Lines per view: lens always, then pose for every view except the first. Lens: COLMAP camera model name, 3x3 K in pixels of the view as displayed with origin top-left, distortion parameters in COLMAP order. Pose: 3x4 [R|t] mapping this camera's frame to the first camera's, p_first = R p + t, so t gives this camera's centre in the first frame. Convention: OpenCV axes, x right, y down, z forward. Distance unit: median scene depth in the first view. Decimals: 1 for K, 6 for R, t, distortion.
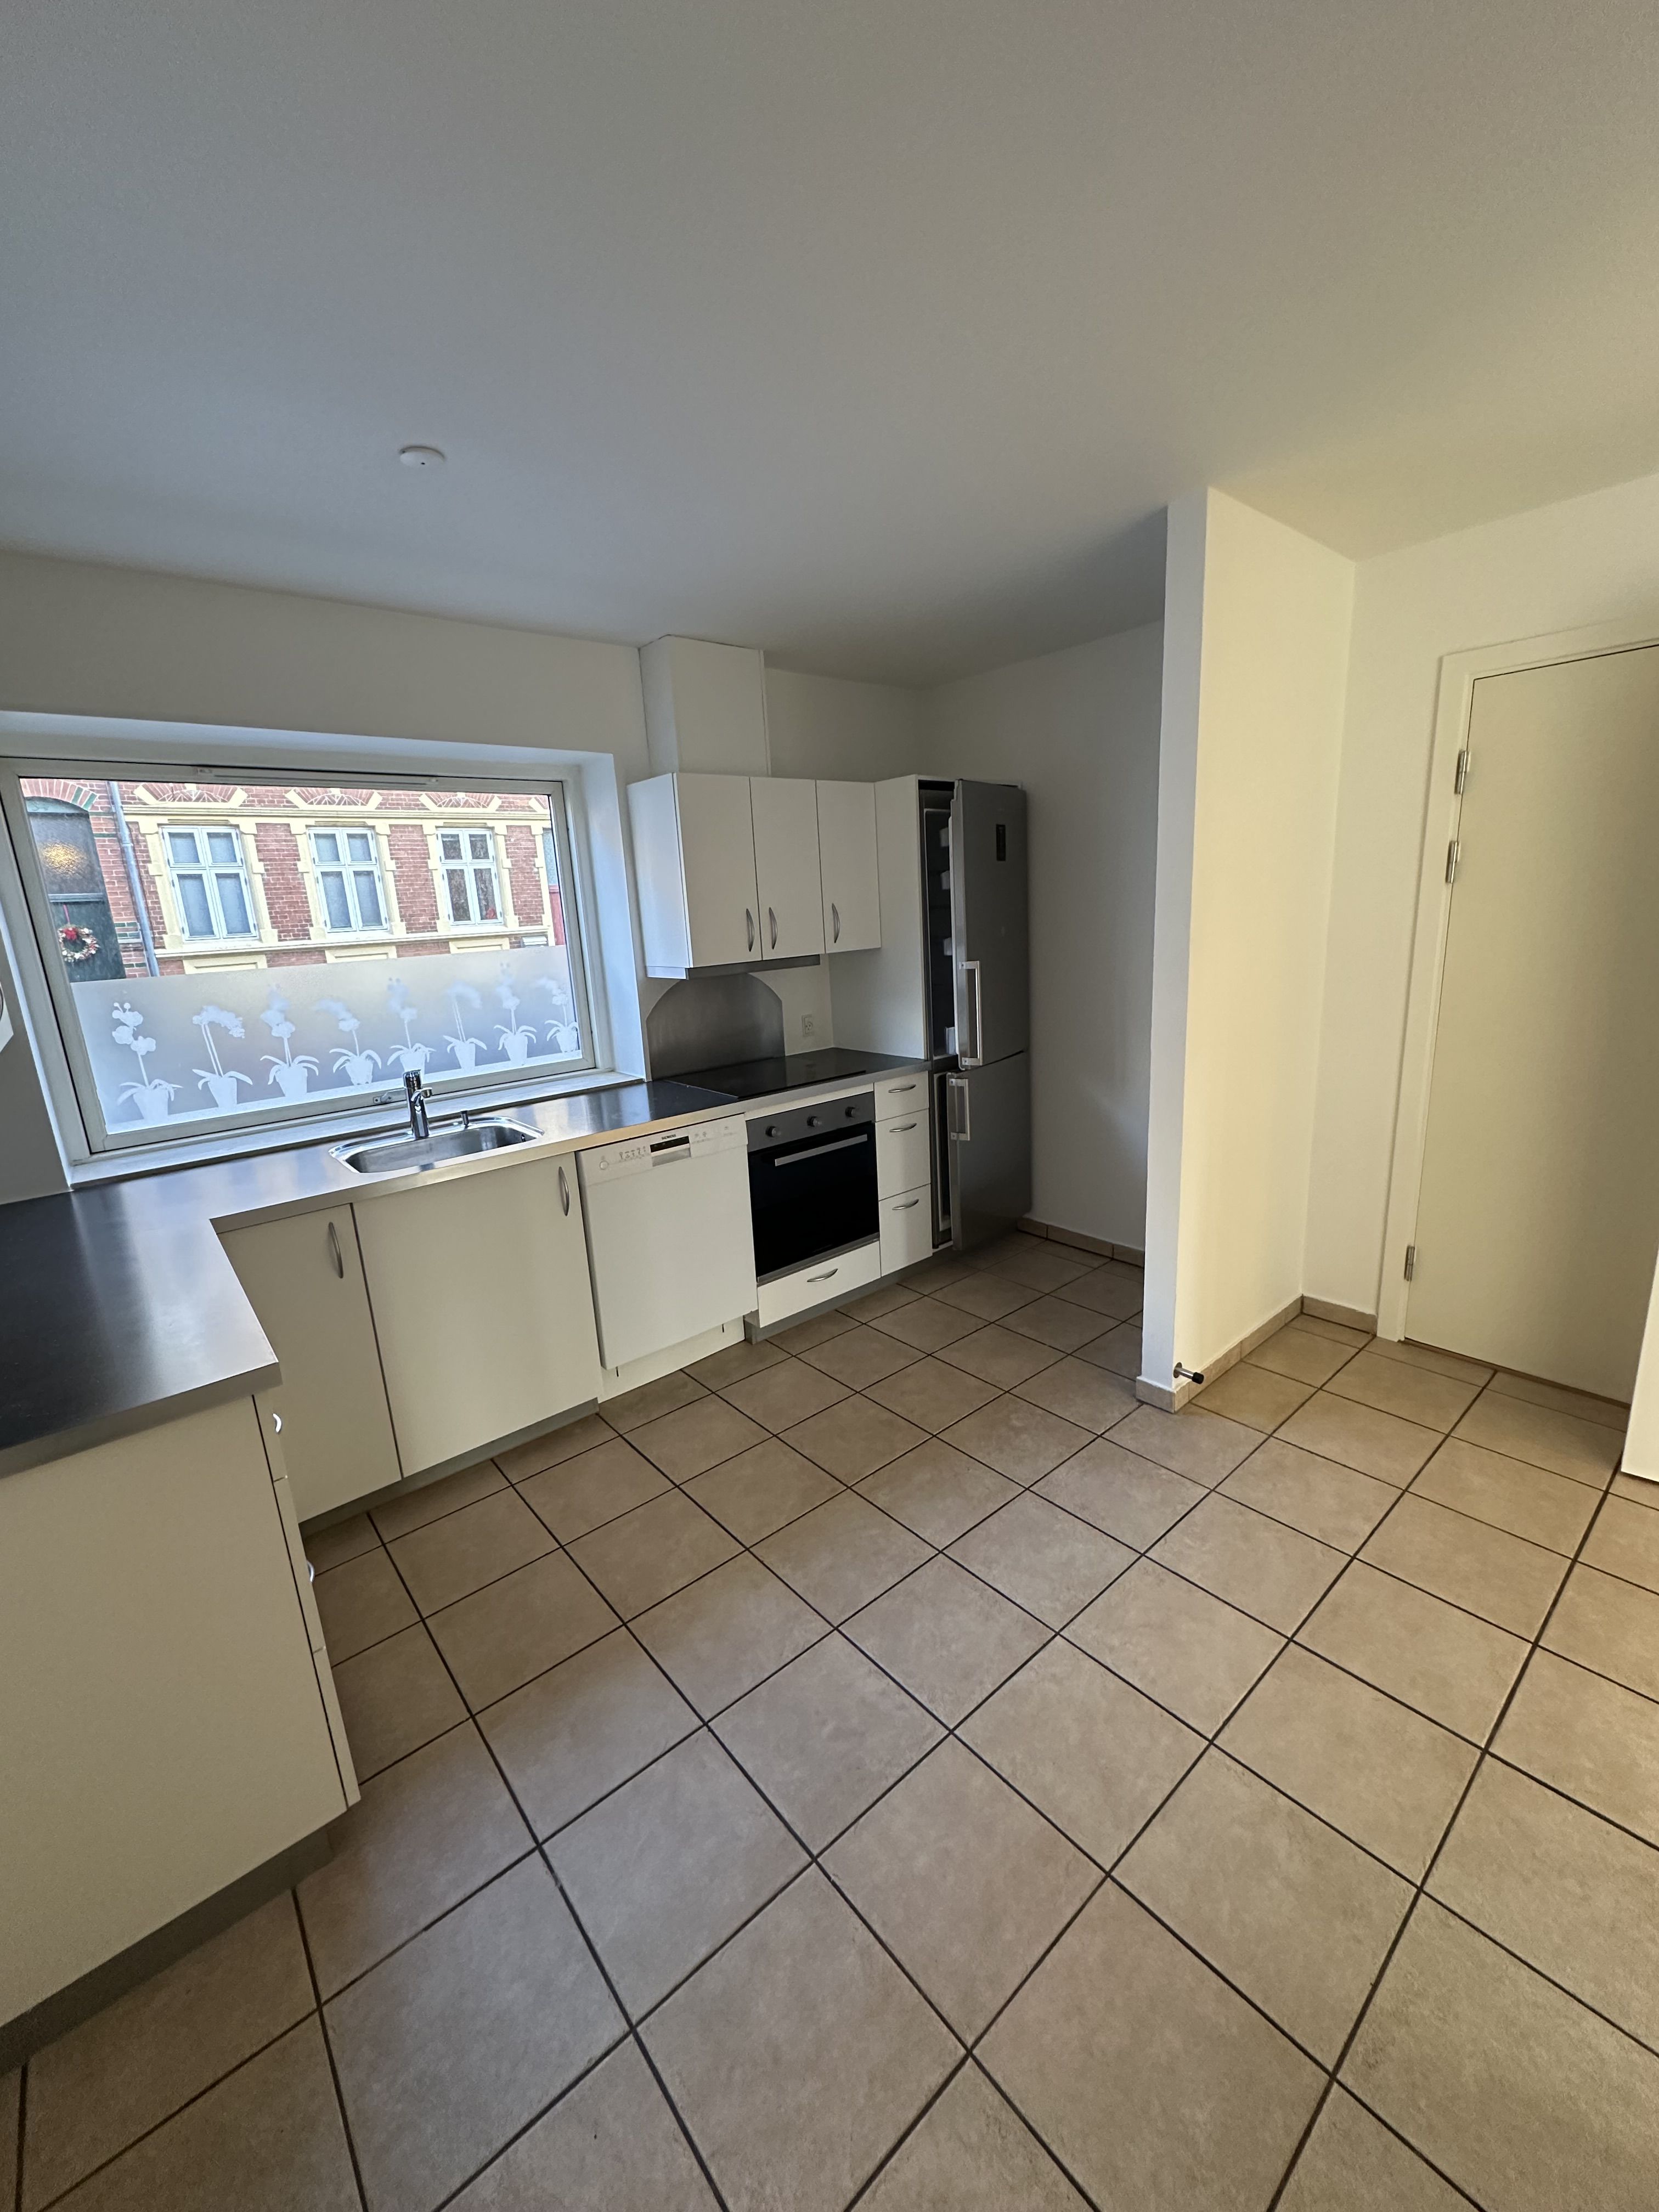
lens RADIAL K [[876.0, 0, 831.0], [0, 876.0, 1110.3], [0, 0, 1]] dist [-0.017535, -0.000323]
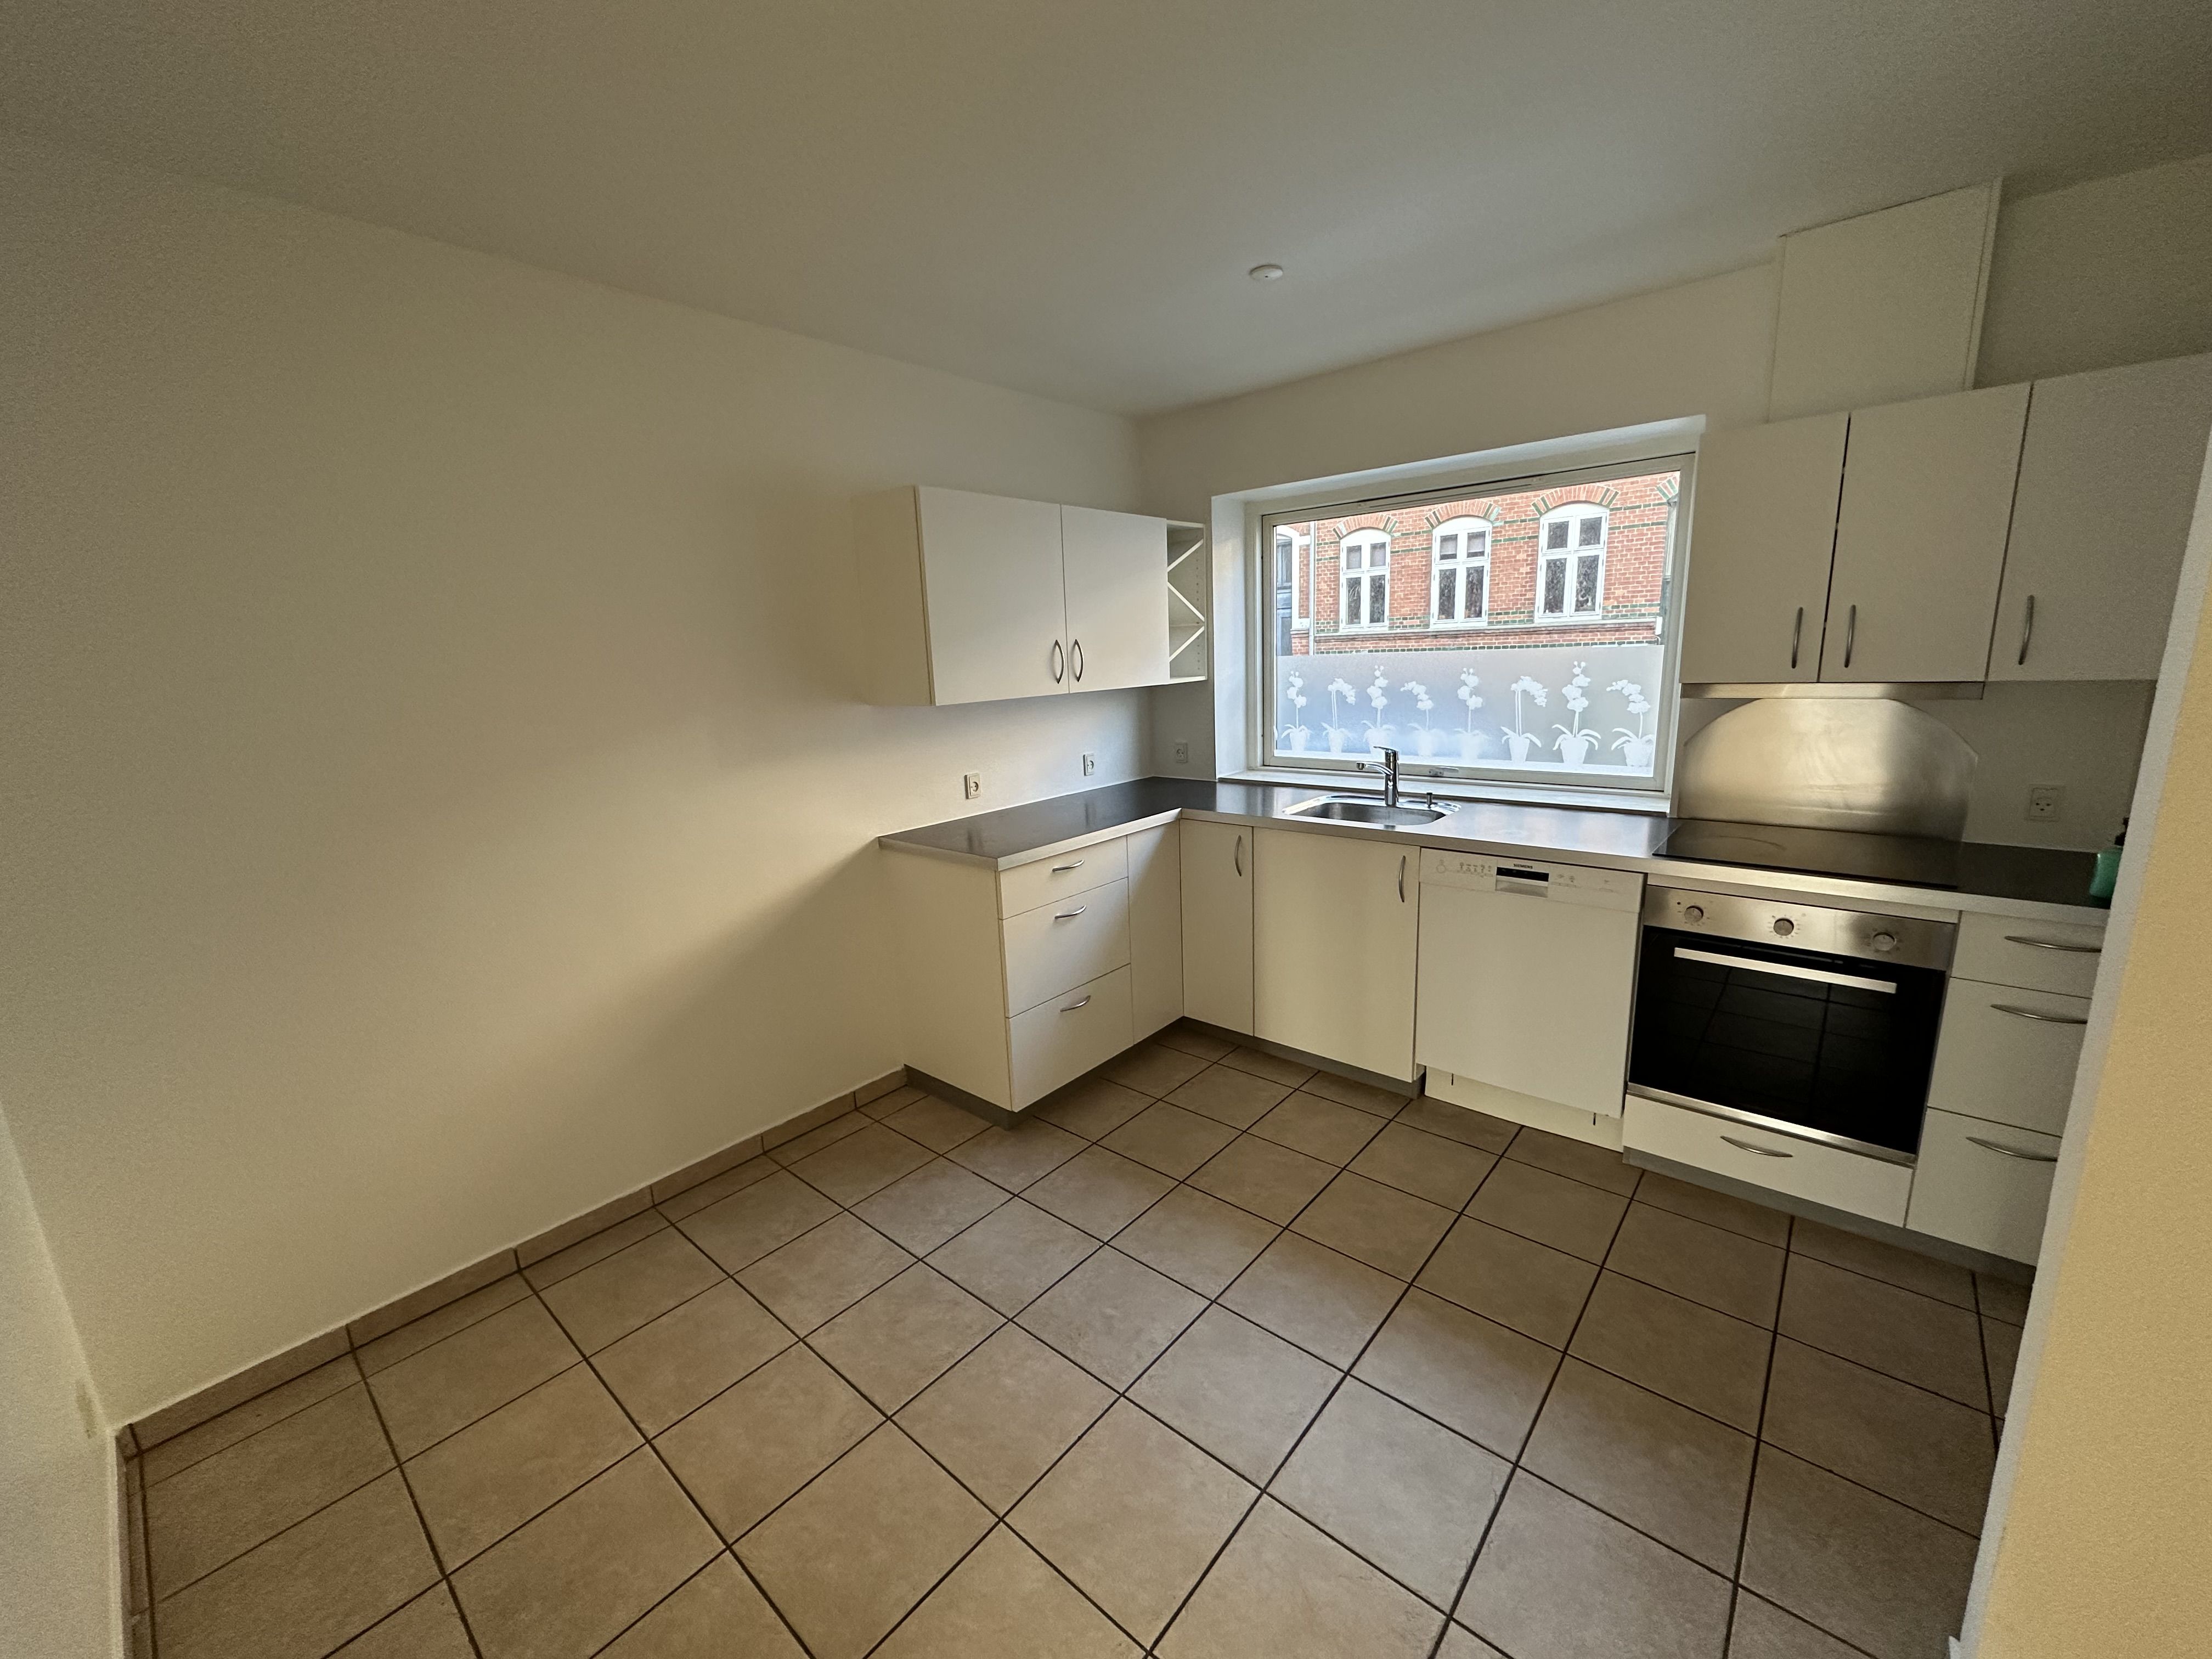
lens RADIAL K [[876.0, 0, 1105.3], [0, 876.0, 829.6], [0, 0, 1]] dist [-0.017535, -0.000323]
pose [[0.145279, 0.252360, -0.956665, 0.657428], [-0.180533, 0.957452, 0.225151, -0.143691], [0.972781, 0.140000, 0.184657, 0.436245]]
